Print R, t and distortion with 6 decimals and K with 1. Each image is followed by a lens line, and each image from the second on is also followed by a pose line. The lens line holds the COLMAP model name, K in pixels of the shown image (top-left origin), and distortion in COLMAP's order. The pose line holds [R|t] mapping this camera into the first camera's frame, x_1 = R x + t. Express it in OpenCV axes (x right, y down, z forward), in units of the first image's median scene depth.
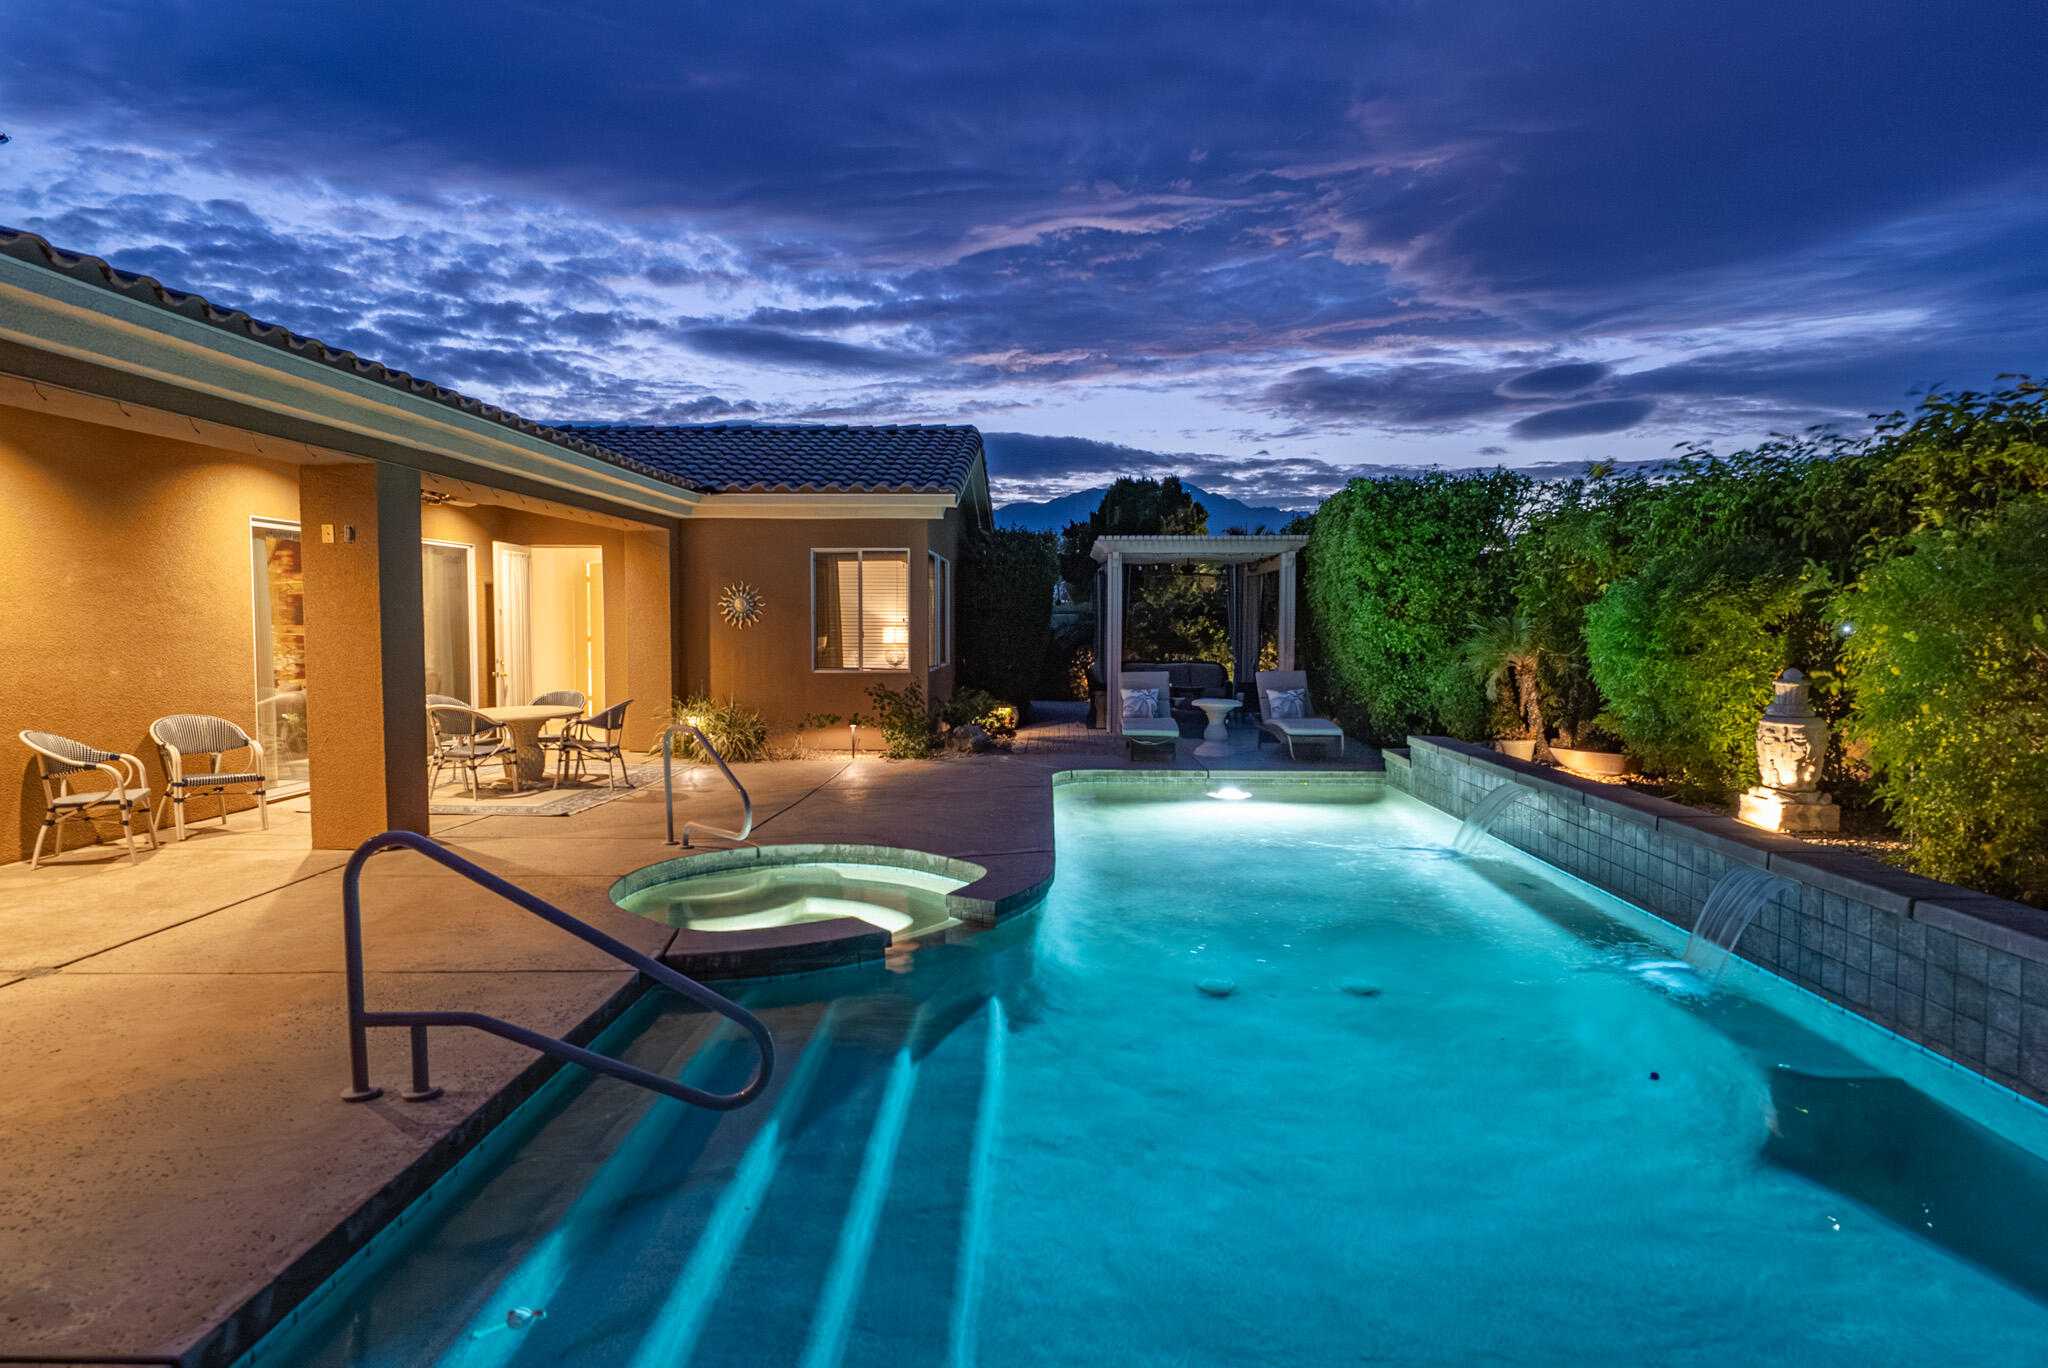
lens RADIAL K [[1140.2, 0, 1024.0], [0, 1140.2, 684.0], [0, 0, 1]] dist [-0.001449, -0.002083]
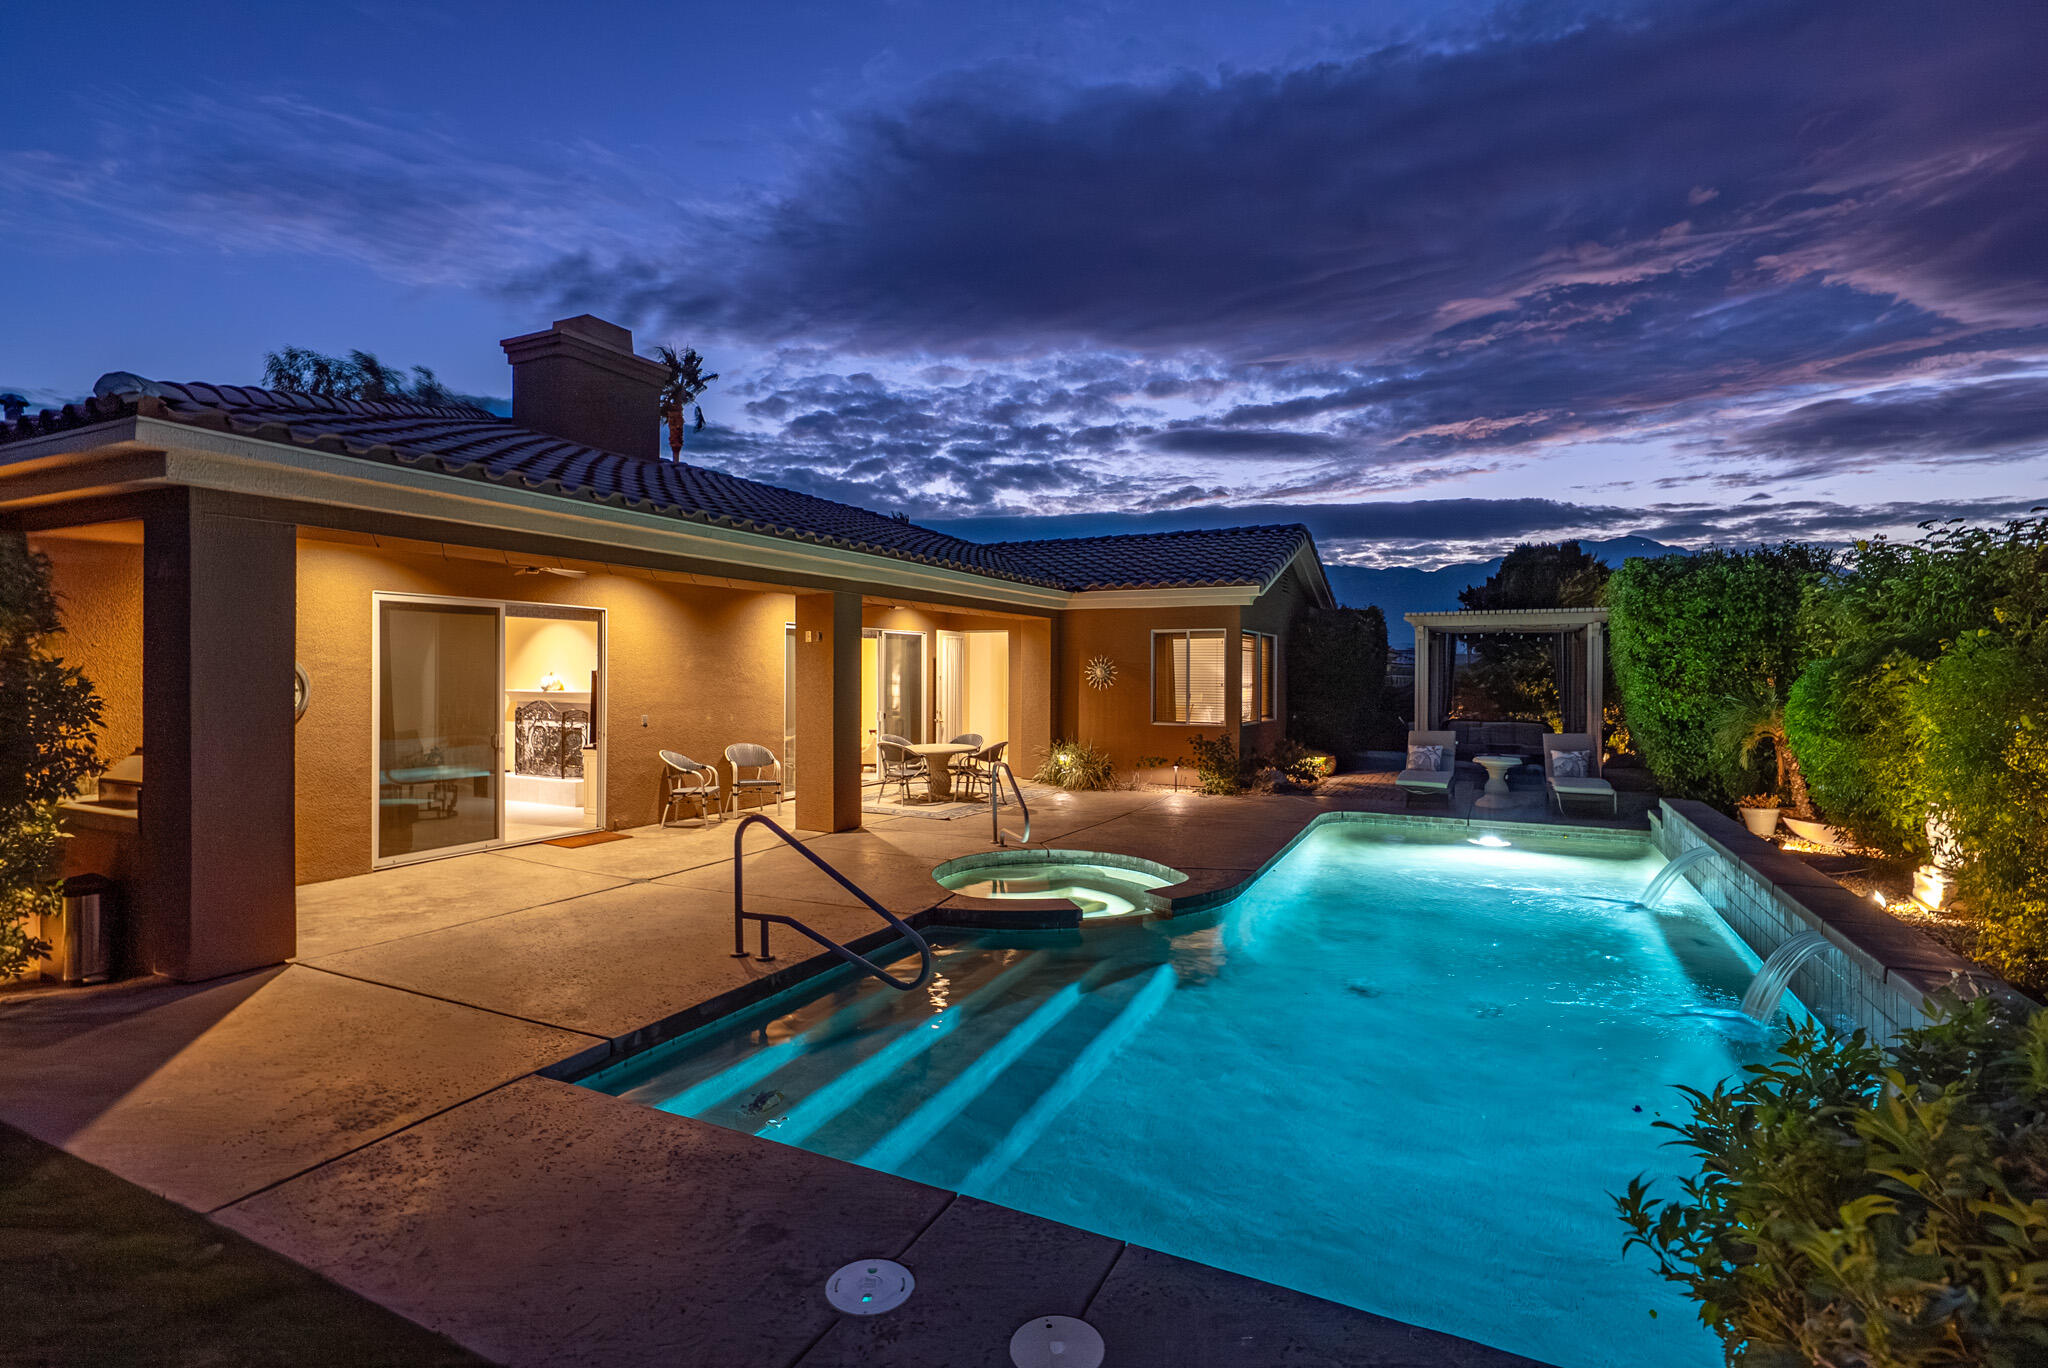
lens RADIAL K [[996.3, 0, 1024.0], [0, 996.3, 684.0], [0, 0, 1]] dist [-0.000950, -0.000691]
pose [[0.902463, 0.007035, -0.430709, 0.019232], [-0.025197, 0.999017, -0.036479, -0.001260], [0.430029, 0.043774, 0.901753, -0.010451]]
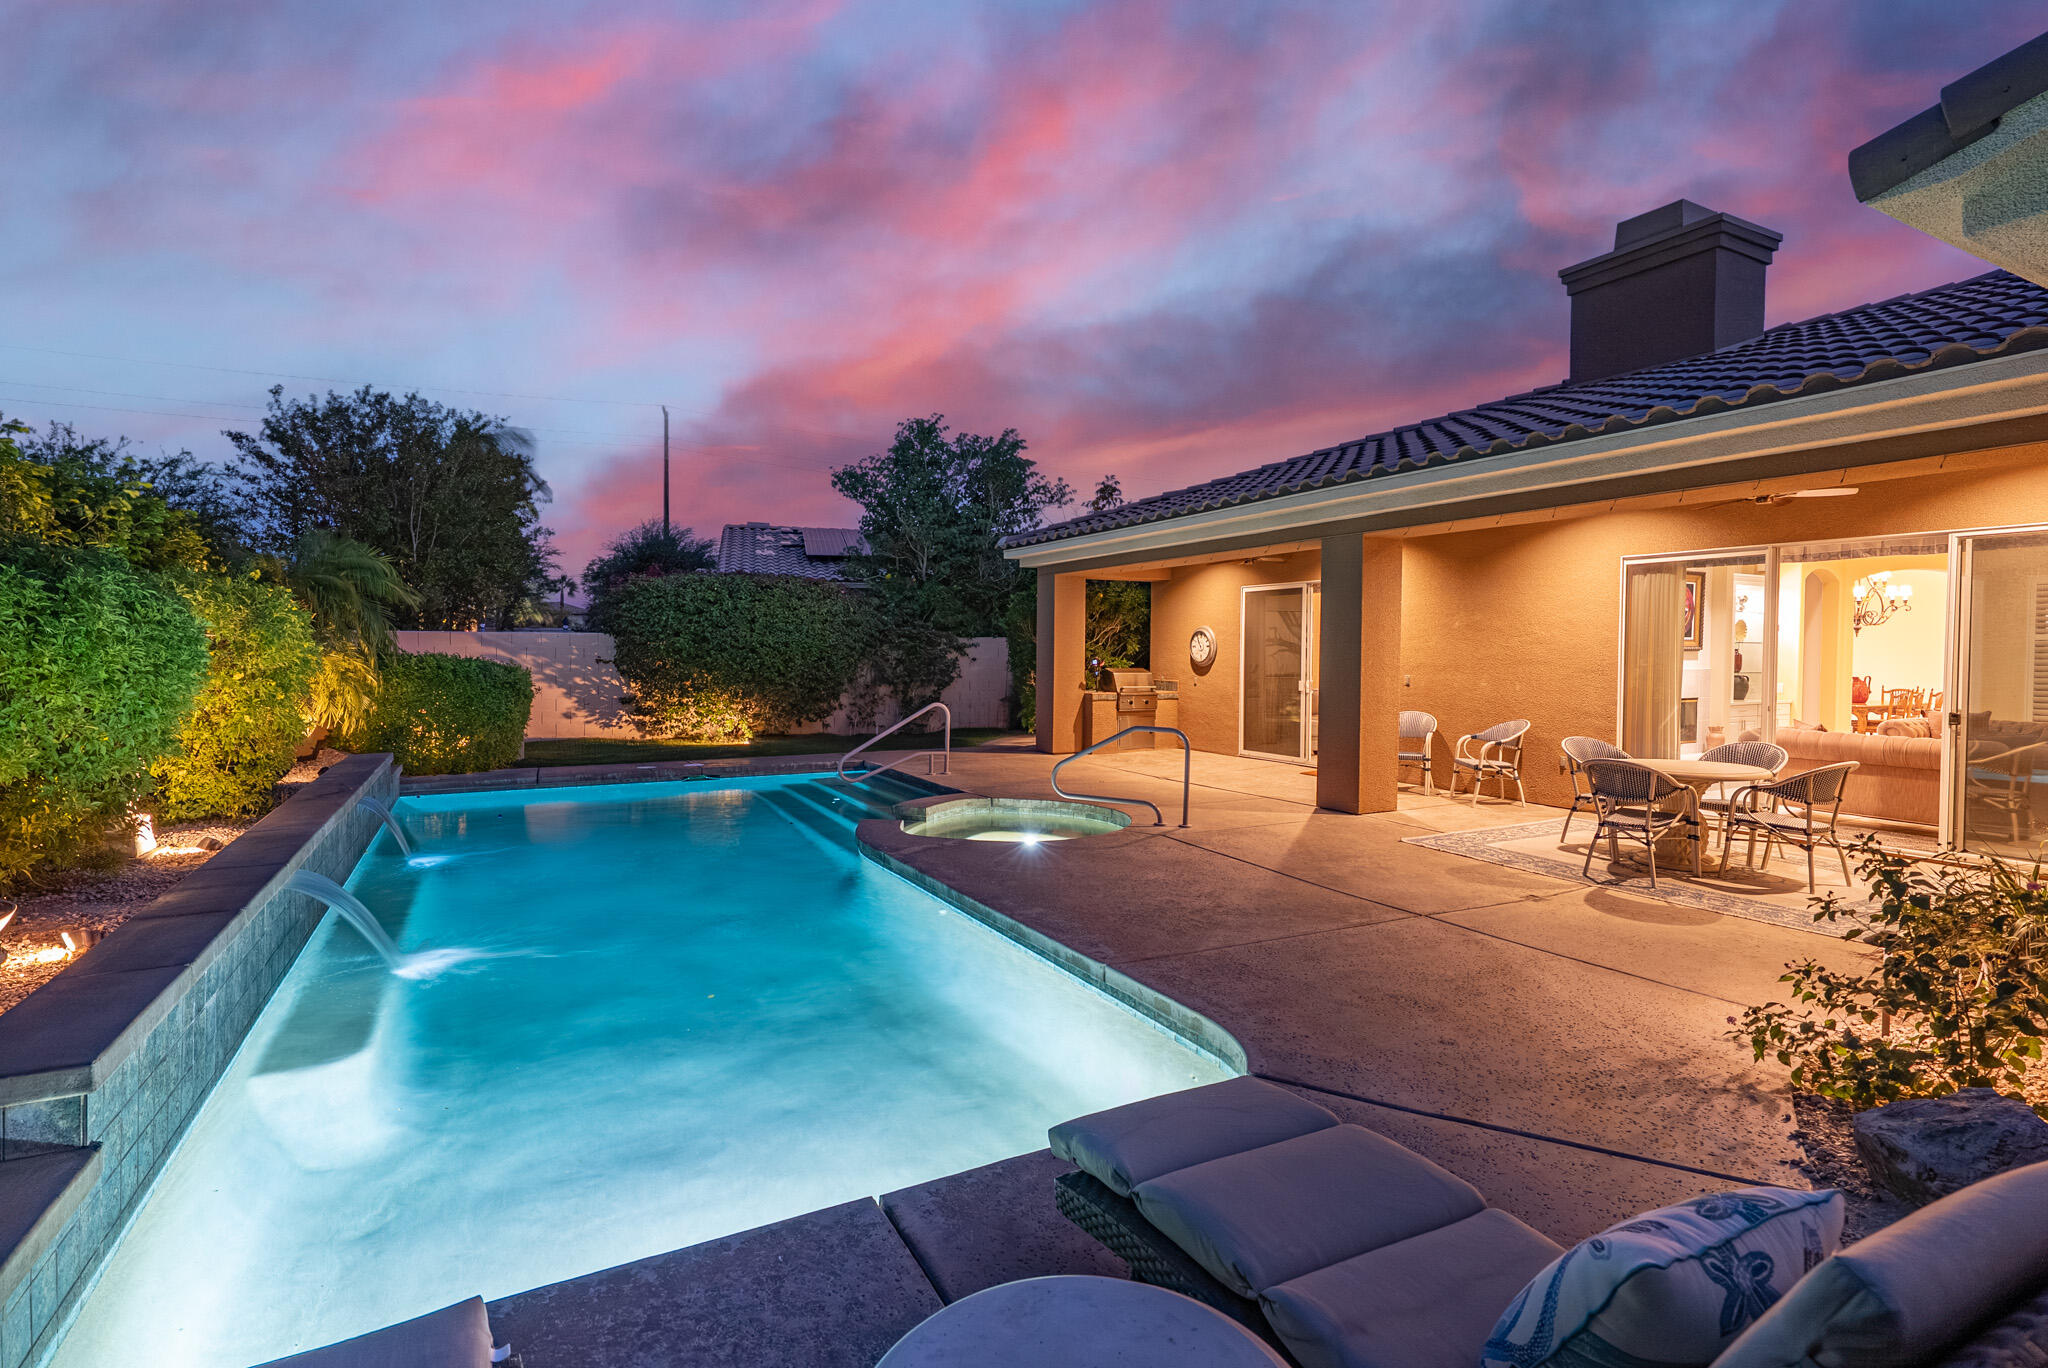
lens RADIAL K [[996.3, 0, 1024.0], [0, 996.3, 684.0], [0, 0, 1]] dist [-0.000950, -0.000691]
pose [[-0.876033, 0.014072, -0.482046, 0.026044], [-0.027029, 0.996570, 0.078213, -0.006413], [0.481493, 0.081546, -0.872648, 0.124350]]
